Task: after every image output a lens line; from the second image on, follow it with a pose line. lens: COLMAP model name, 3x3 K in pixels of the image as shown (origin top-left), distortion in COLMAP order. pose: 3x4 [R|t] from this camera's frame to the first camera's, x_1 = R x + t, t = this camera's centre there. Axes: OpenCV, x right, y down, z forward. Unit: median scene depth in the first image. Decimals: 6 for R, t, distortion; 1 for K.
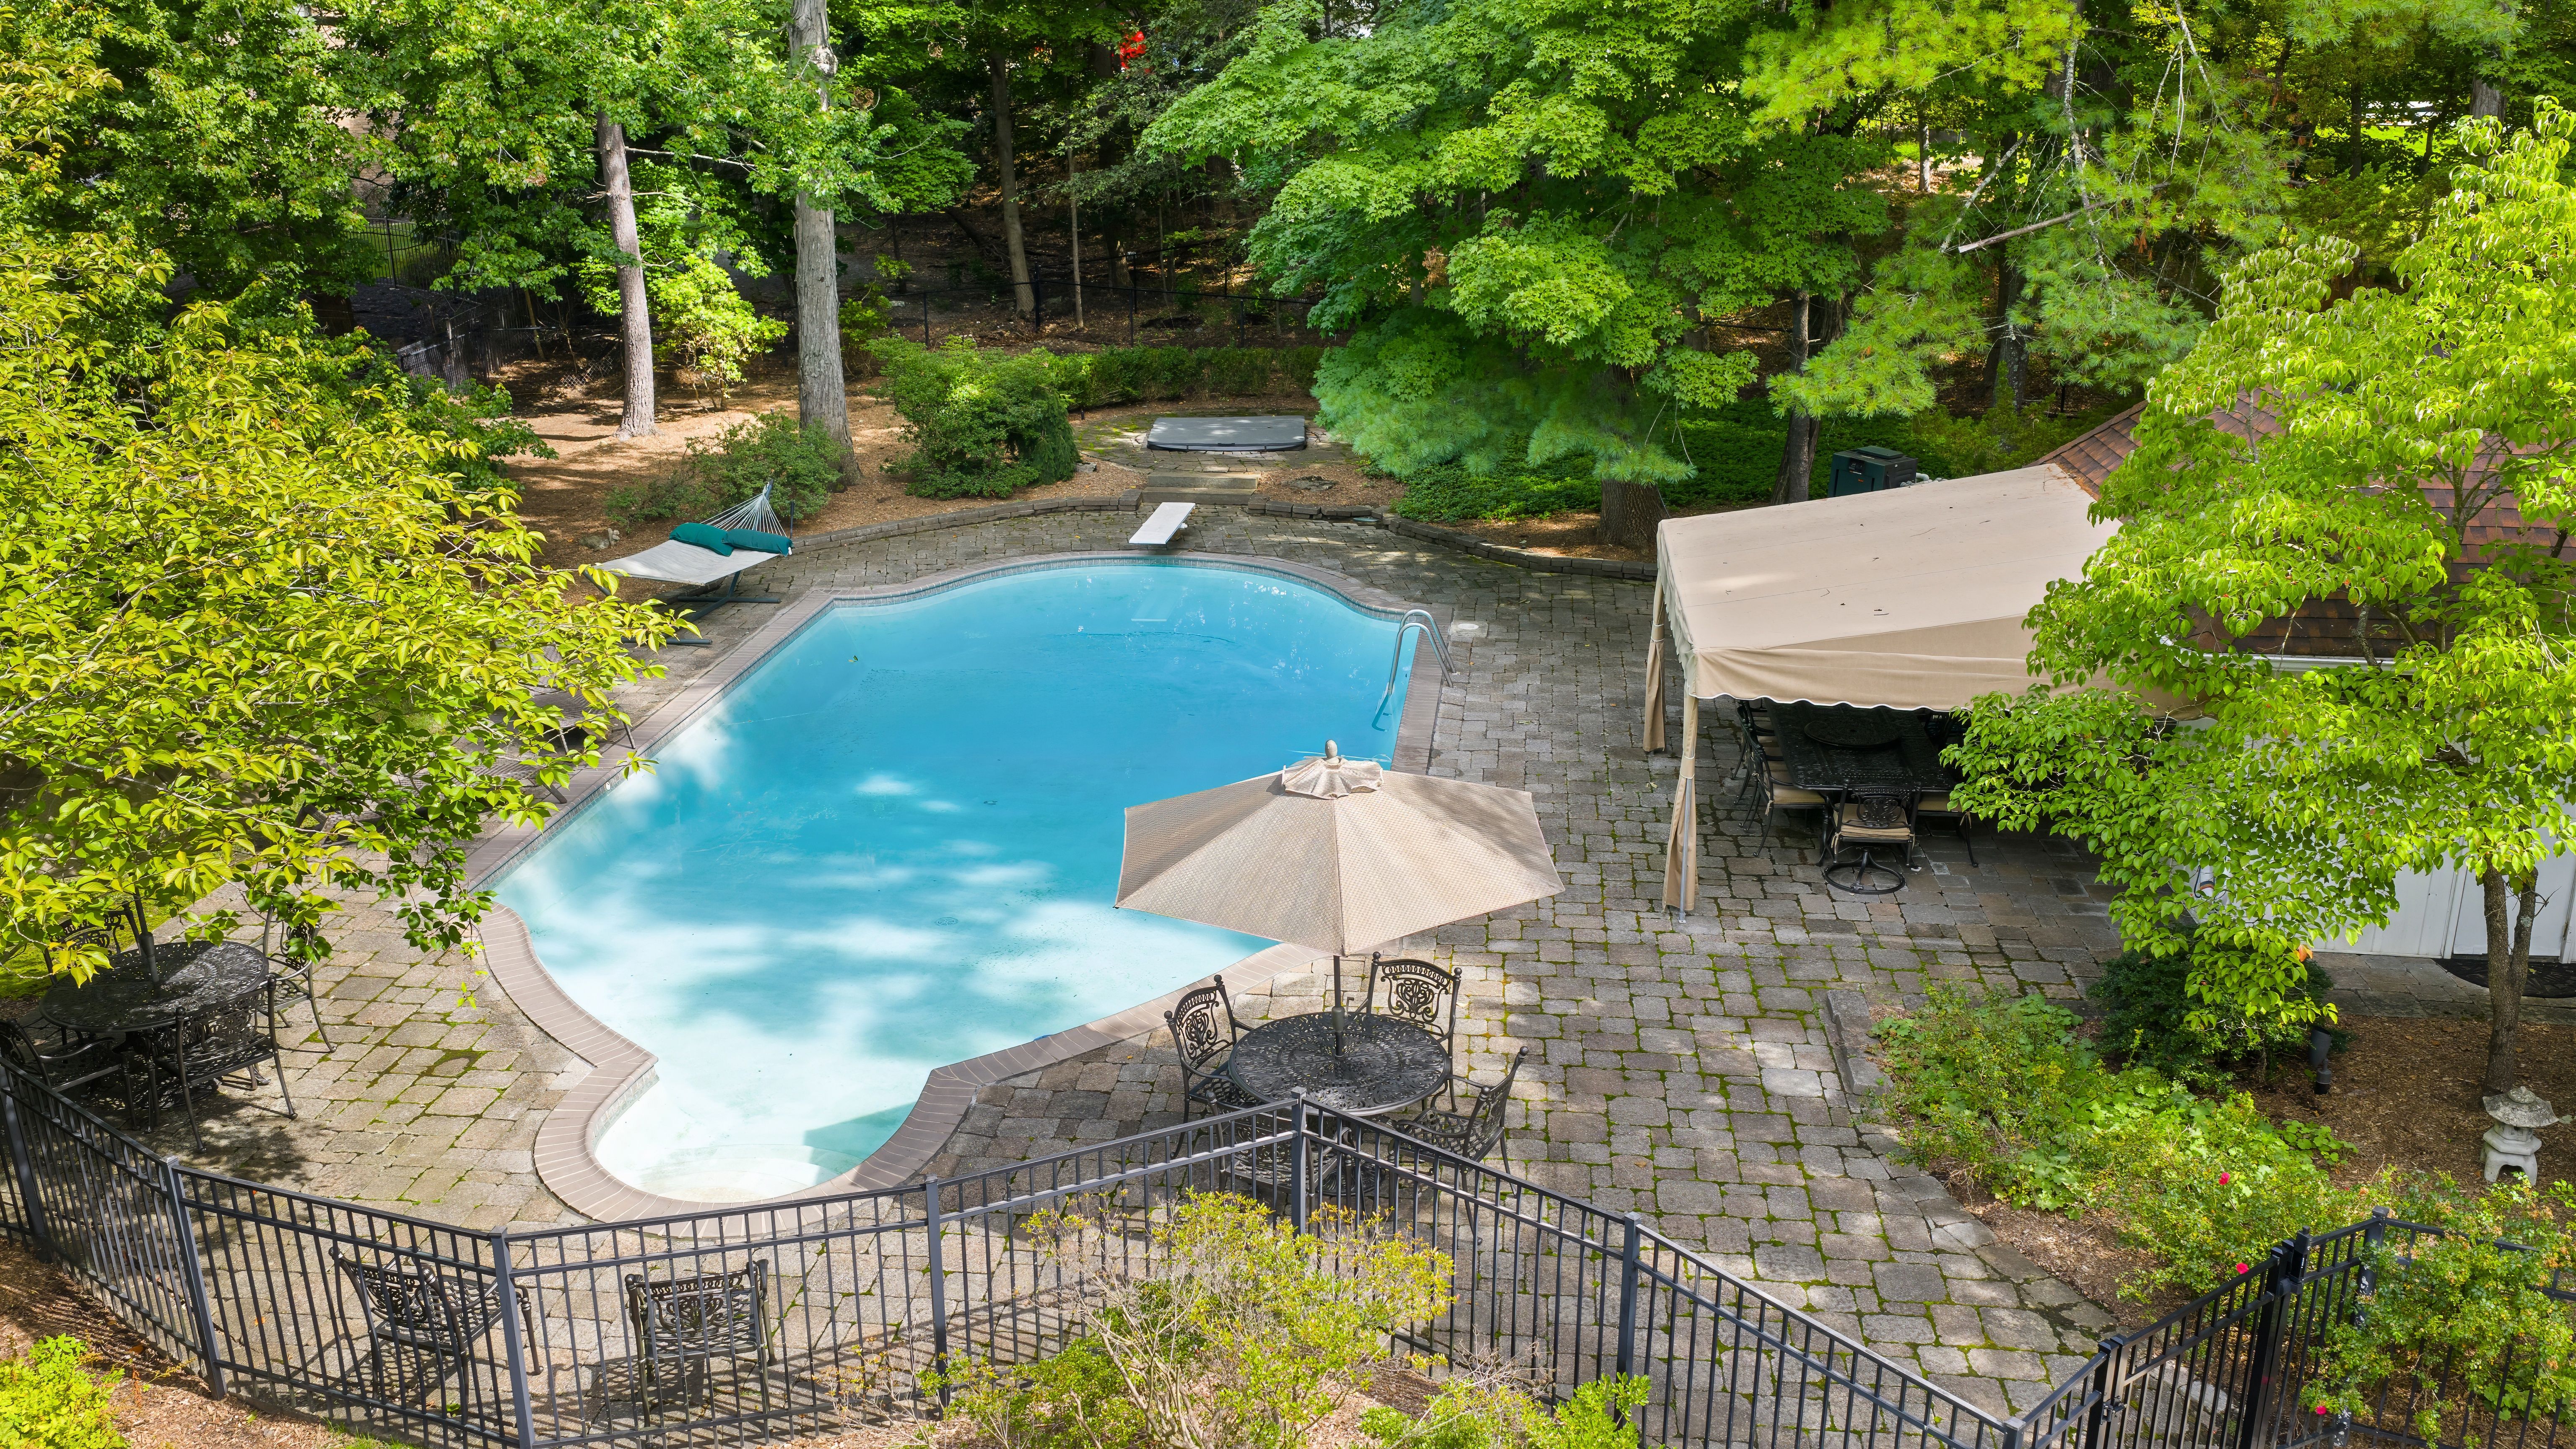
lens RADIAL K [[2152.8, 0, 1288.9], [0, 2152.8, 803.7], [0, 0, 1]] dist [0.034784, -0.070897]
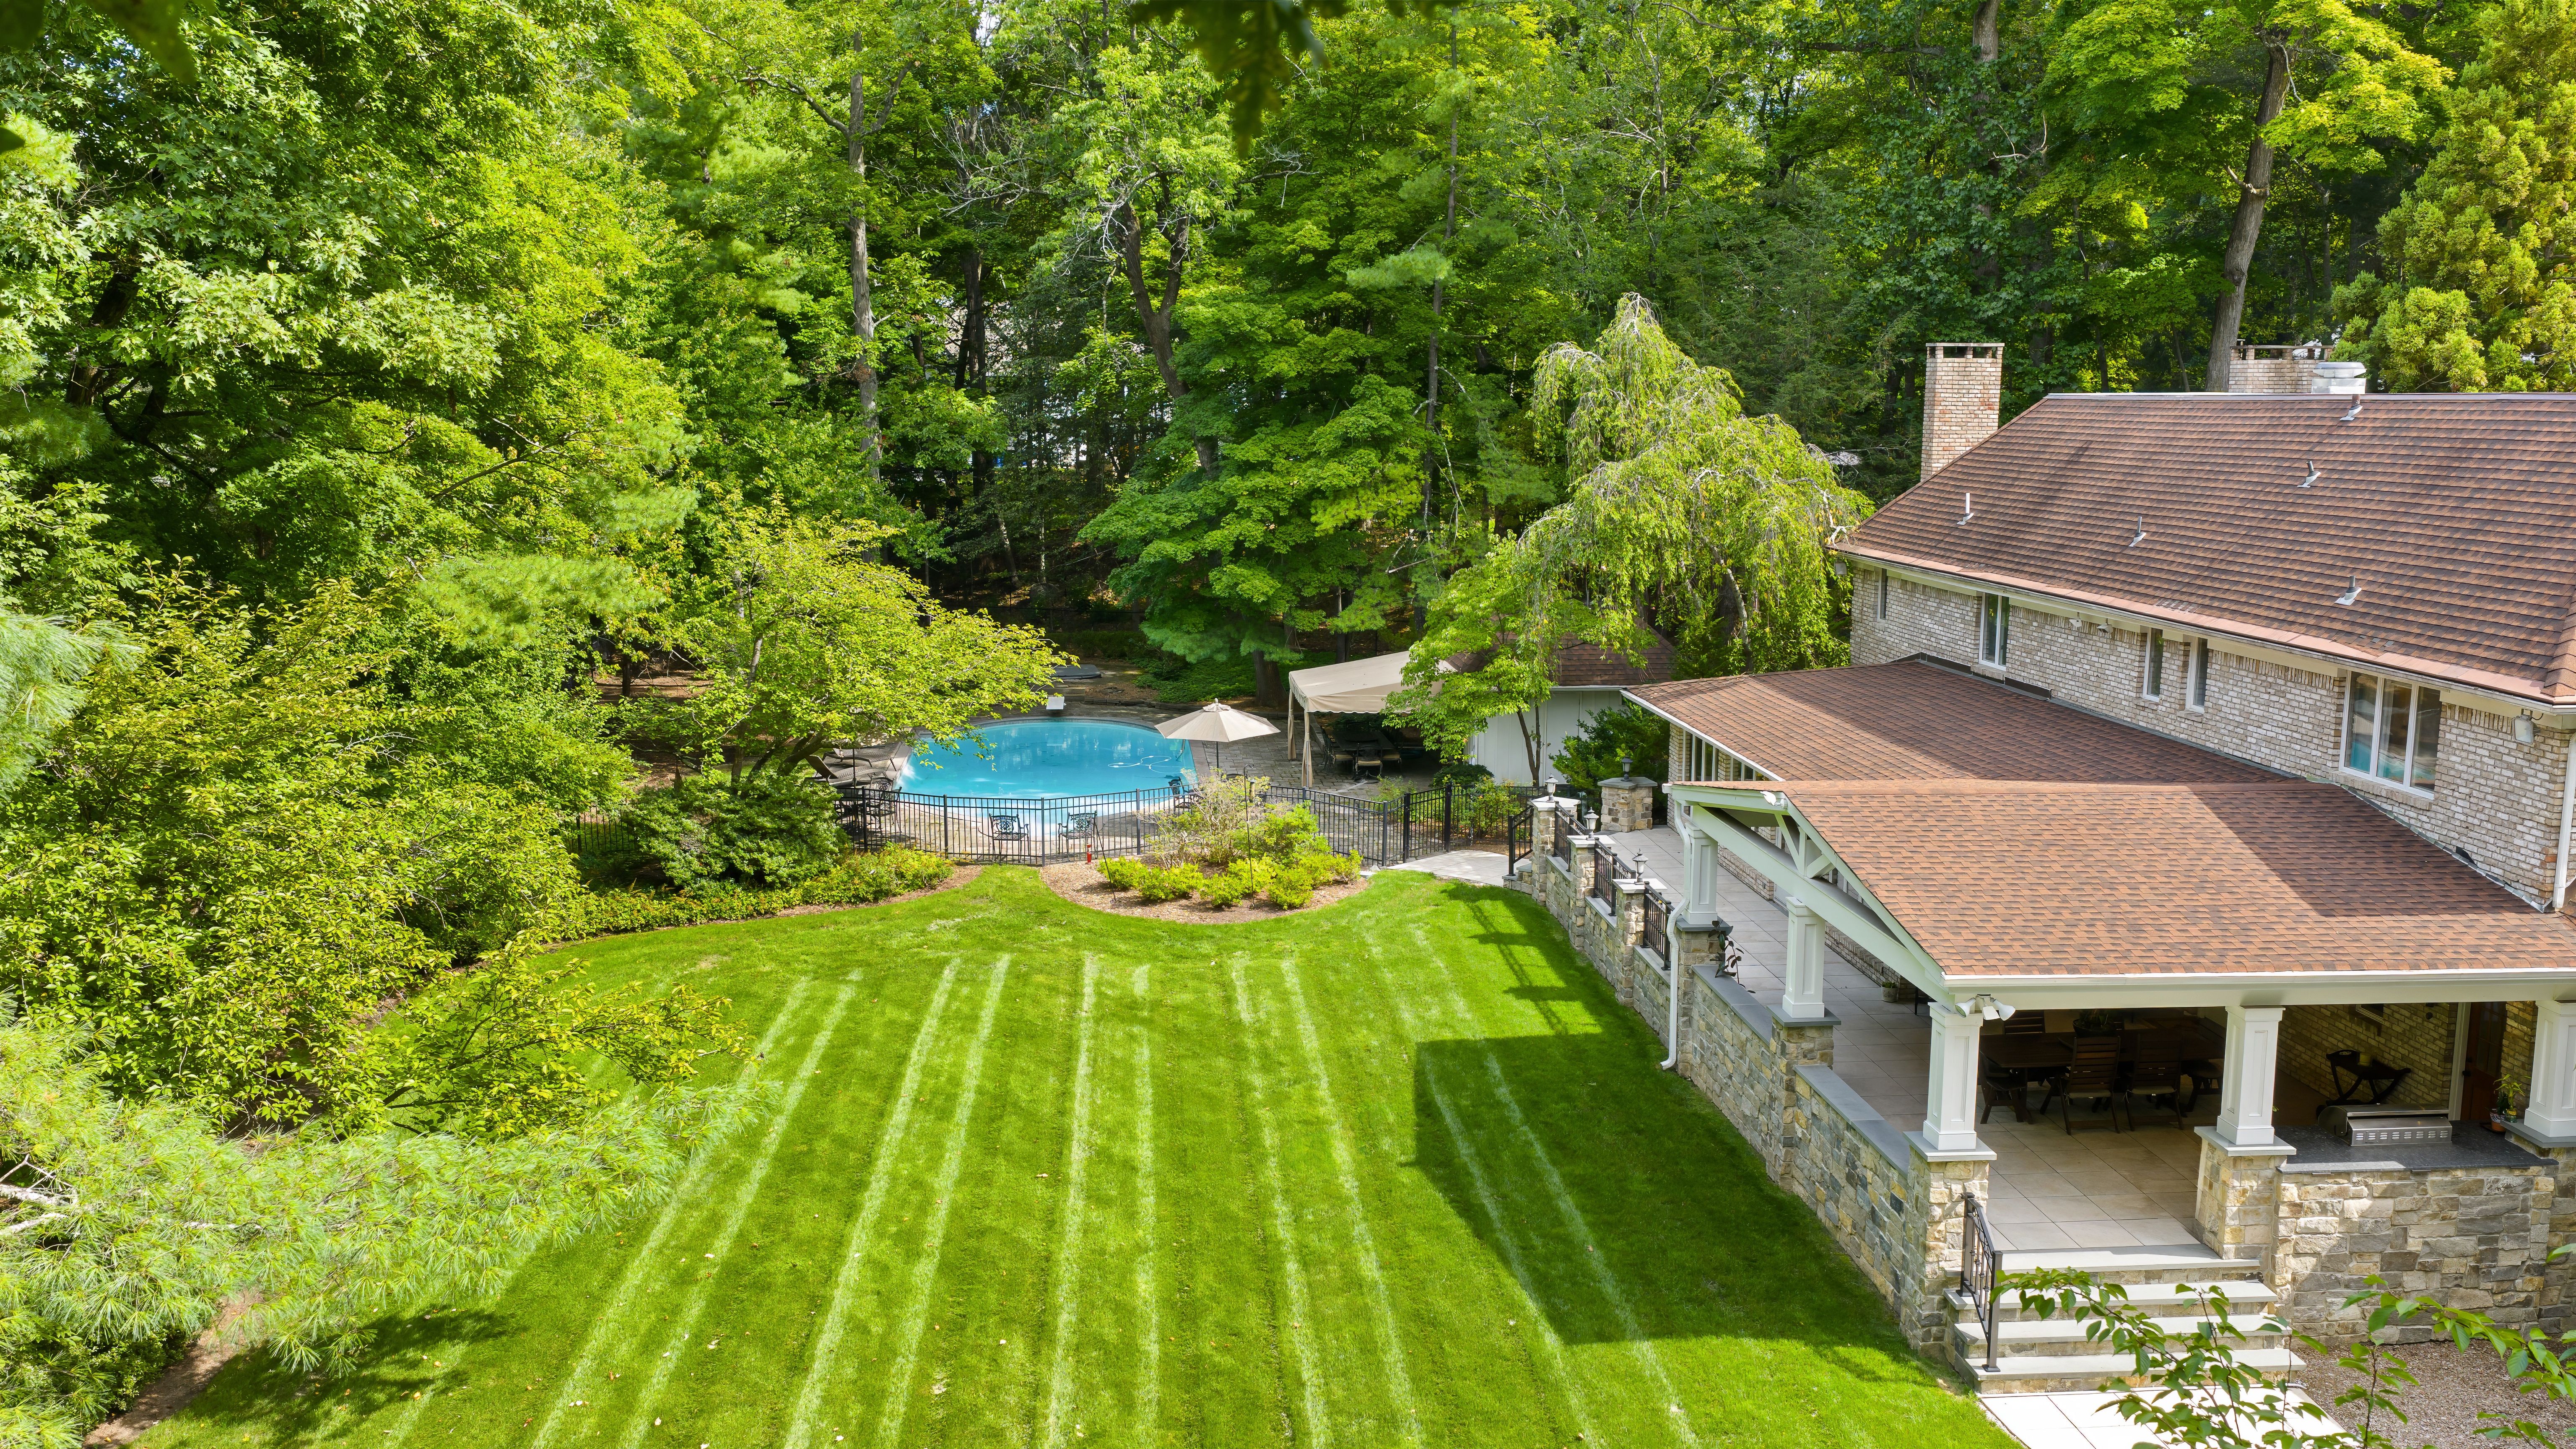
lens RADIAL K [[2120.1, 0, 1301.4], [0, 2120.1, 719.1], [0, 0, 1]] dist [0.035494, -0.059588]
pose [[0.980242, -0.020381, 0.196748, -0.347465], [0.058015, 0.980555, -0.187471, 0.440473], [-0.189101, 0.195182, 0.962364, -1.589332]]
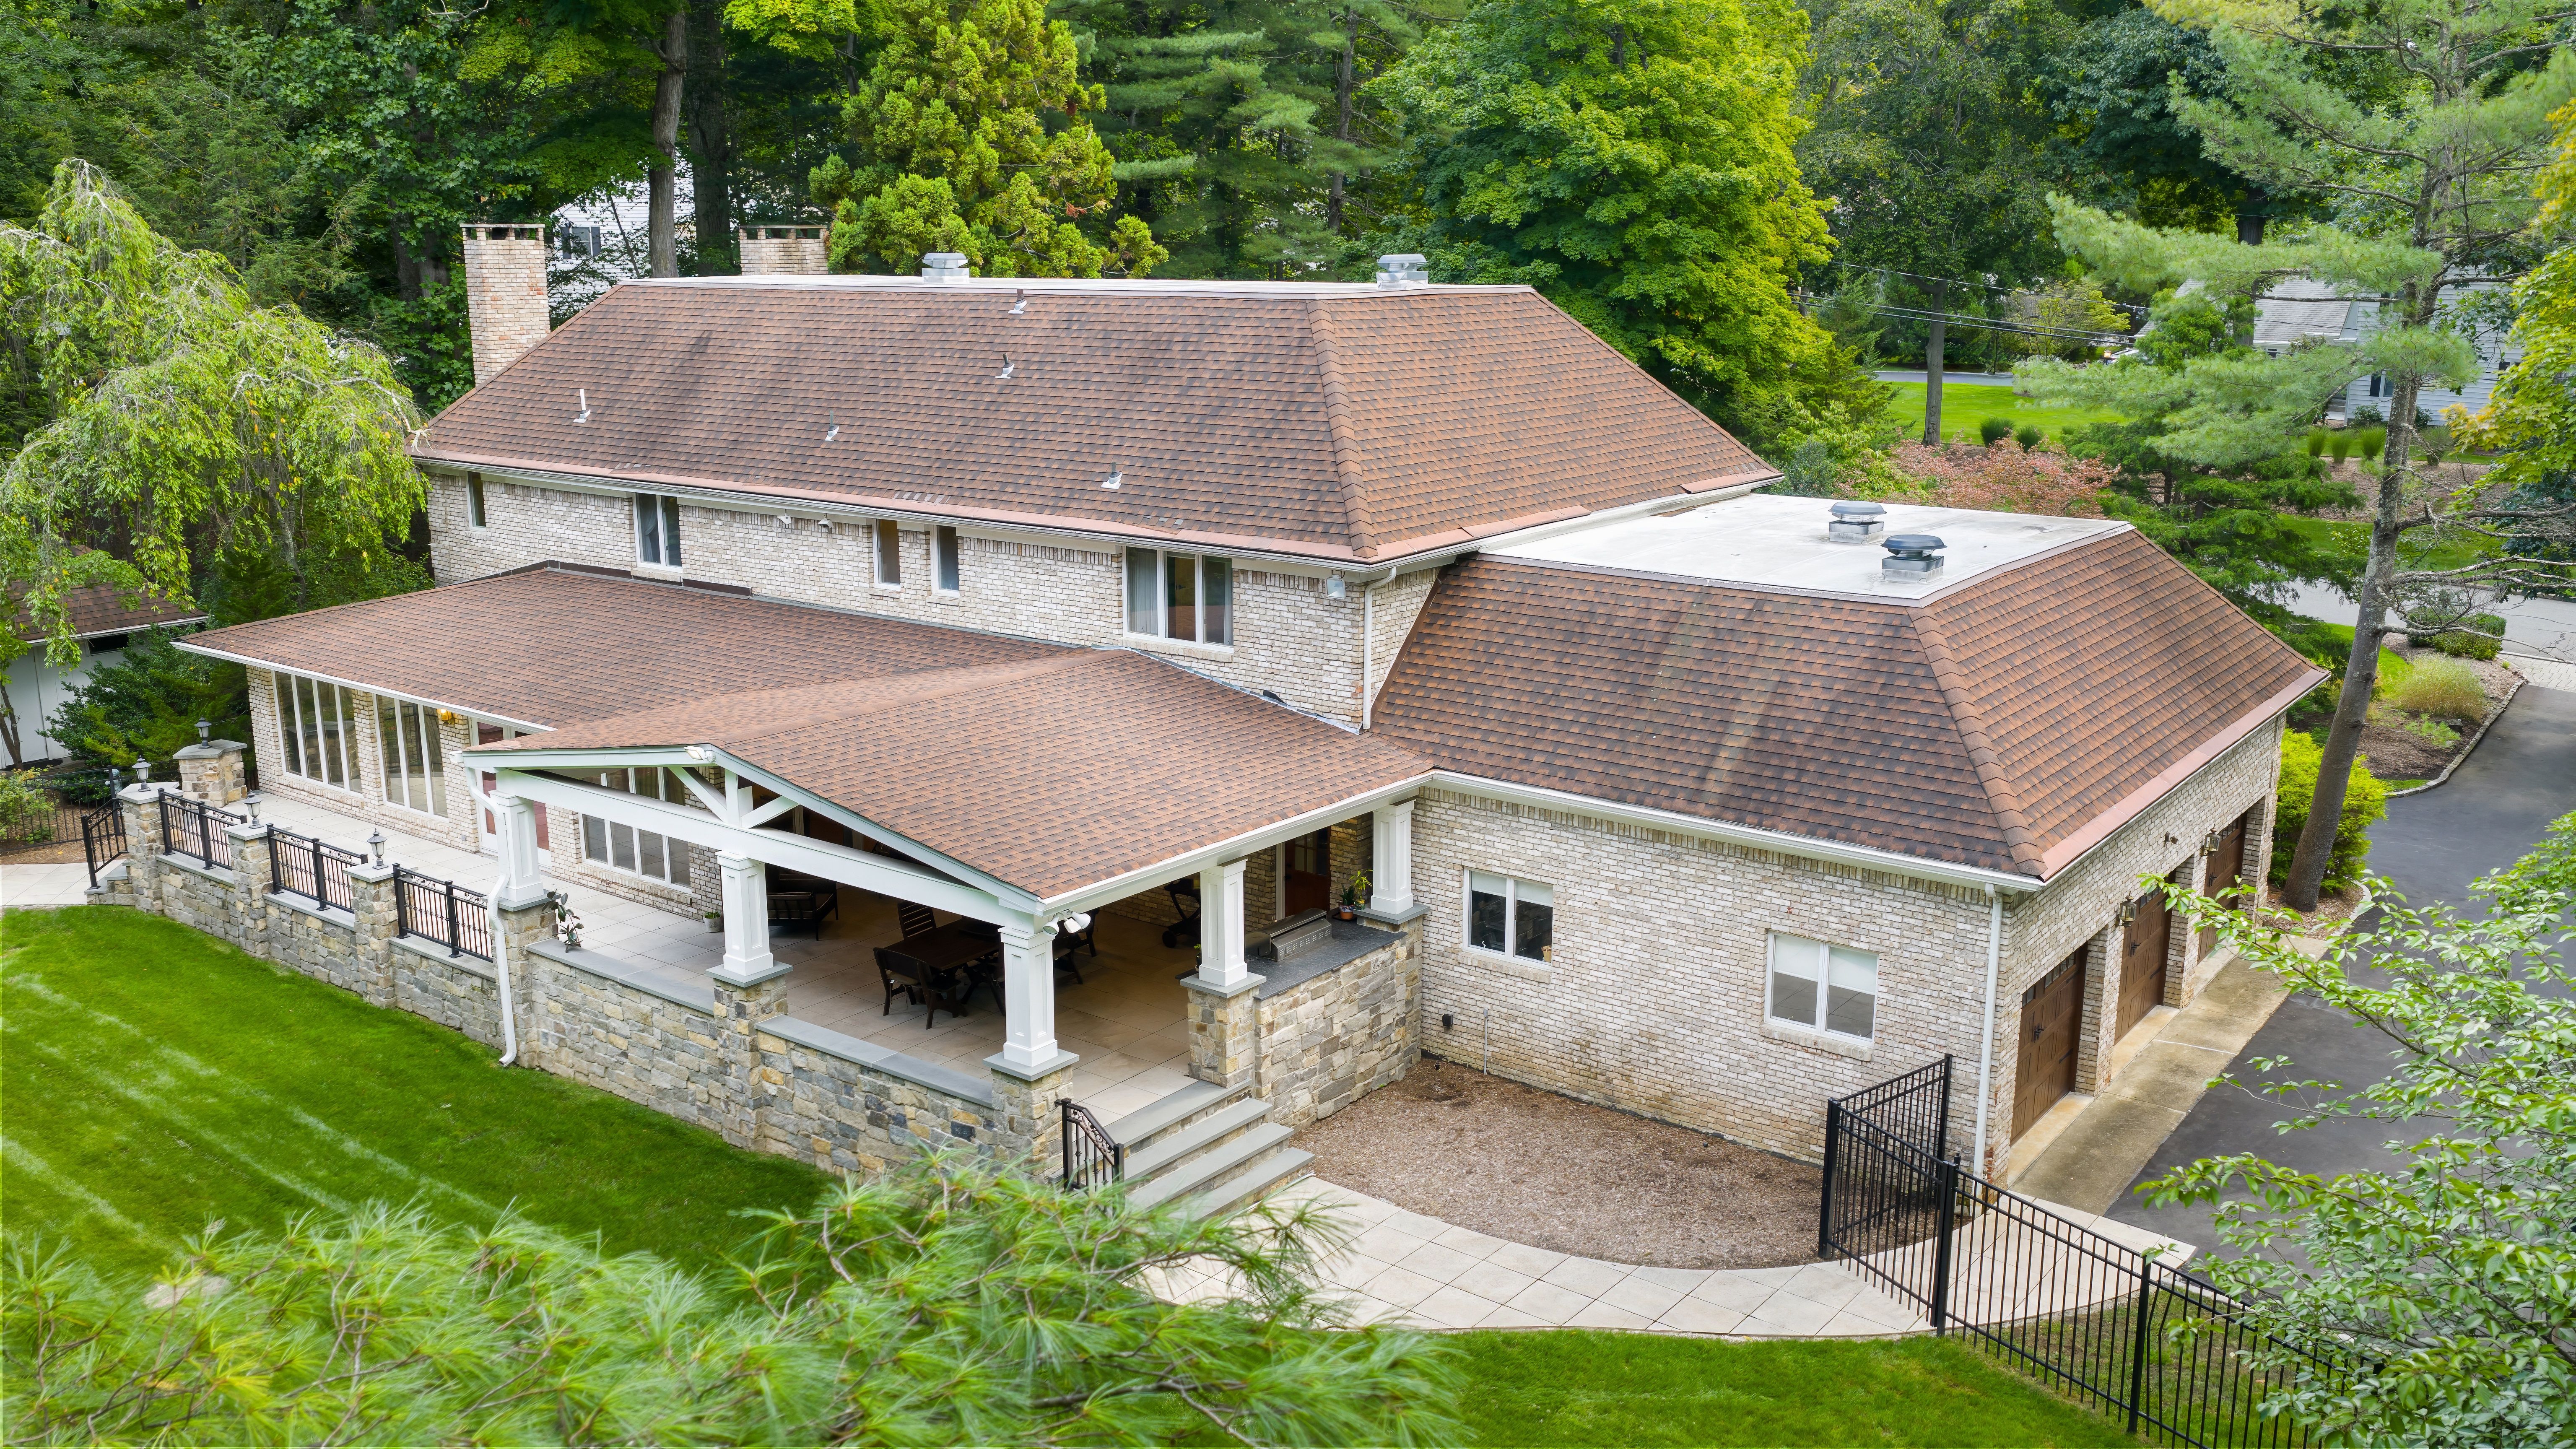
lens RADIAL K [[2120.1, 0, 1301.4], [0, 2120.1, 719.1], [0, 0, 1]] dist [0.035494, -0.059588]
pose [[0.525076, -0.185577, 0.830576, -0.613869], [0.288898, 0.956853, 0.031155, 0.312824], [-0.800521, 0.223593, 0.556033, -1.351112]]
